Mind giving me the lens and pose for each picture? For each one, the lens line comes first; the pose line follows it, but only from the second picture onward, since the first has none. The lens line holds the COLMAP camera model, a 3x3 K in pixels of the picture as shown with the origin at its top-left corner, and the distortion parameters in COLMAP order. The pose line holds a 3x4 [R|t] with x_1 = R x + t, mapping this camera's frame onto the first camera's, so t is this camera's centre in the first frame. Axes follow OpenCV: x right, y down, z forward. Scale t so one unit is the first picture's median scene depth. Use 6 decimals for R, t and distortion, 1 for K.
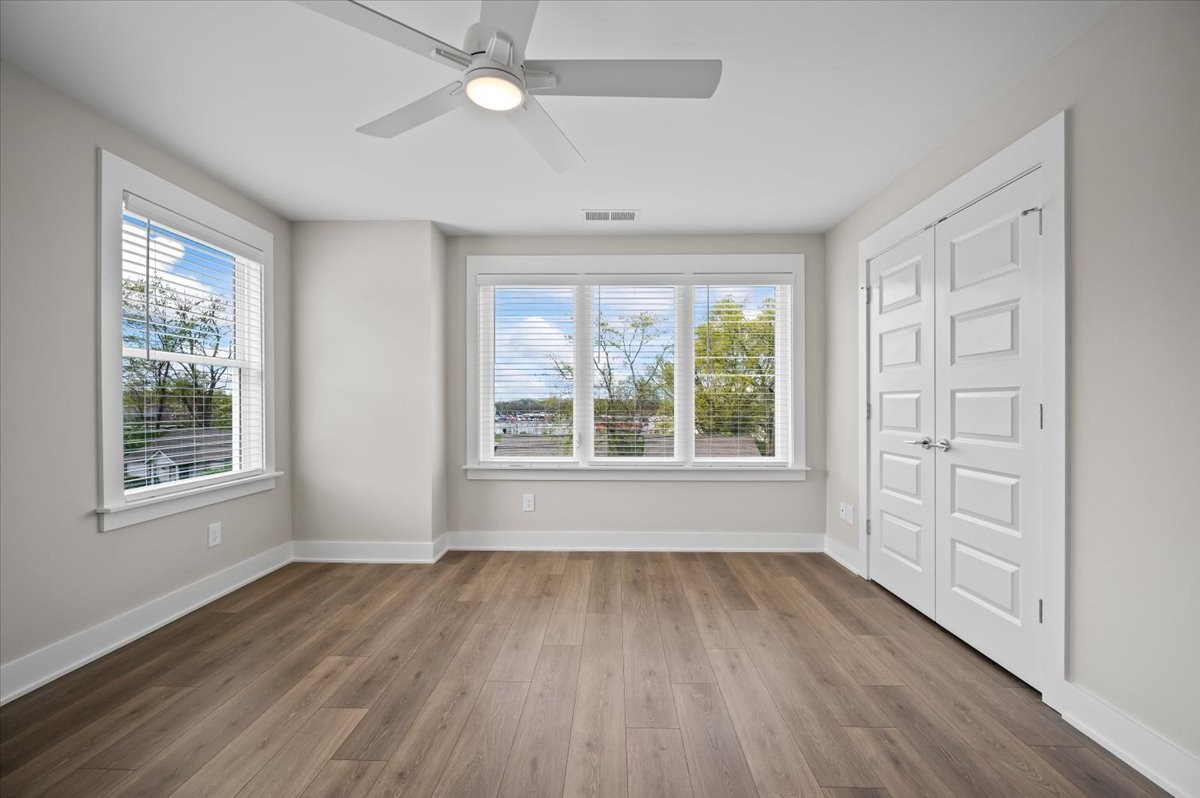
lens RADIAL K [[471.4, 0, 603.6], [0, 471.4, 402.3], [0, 0, 1]] dist [-0.002547, -0.000434]
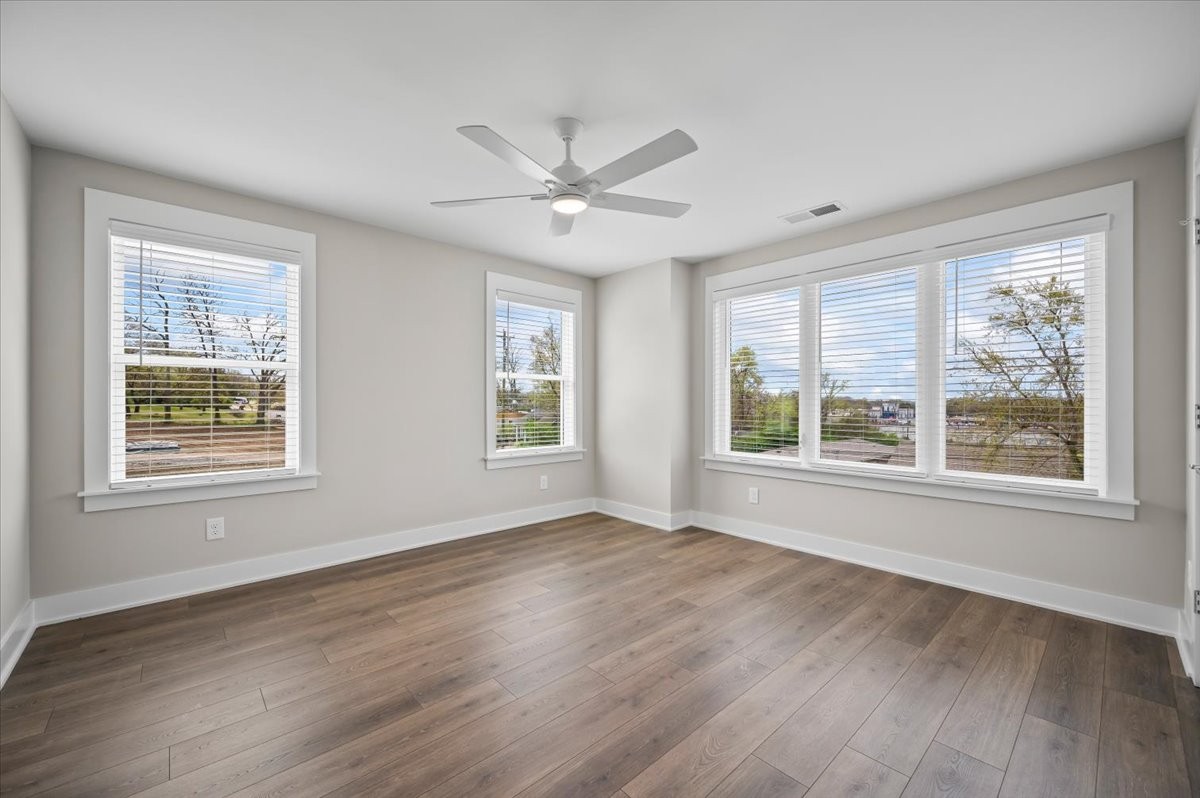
lens RADIAL K [[478.2, 0, 601.5], [0, 478.2, 402.8], [0, 0, 1]] dist [-0.000936, -0.000248]
pose [[0.688925, 0.000850, -0.724832, 0.474194], [-0.000484, 1.000000, 0.000713, -0.000410], [0.724833, -0.000140, 0.688925, -0.009372]]
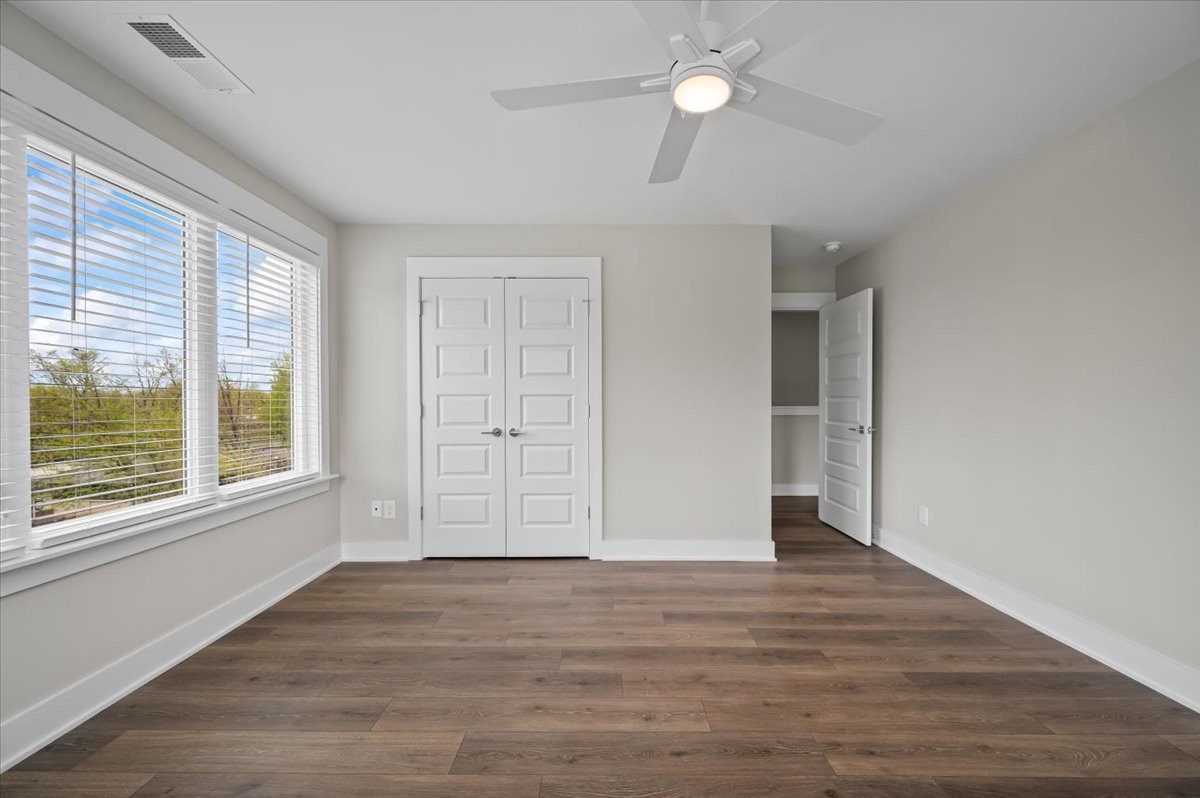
lens RADIAL K [[471.4, 0, 603.6], [0, 471.4, 402.3], [0, 0, 1]] dist [-0.002547, -0.000434]
pose [[-0.021106, -0.003098, 0.999772, -0.579810], [0.002385, 0.999992, 0.003149, -0.005088], [-0.999774, 0.002450, -0.021098, 0.582732]]
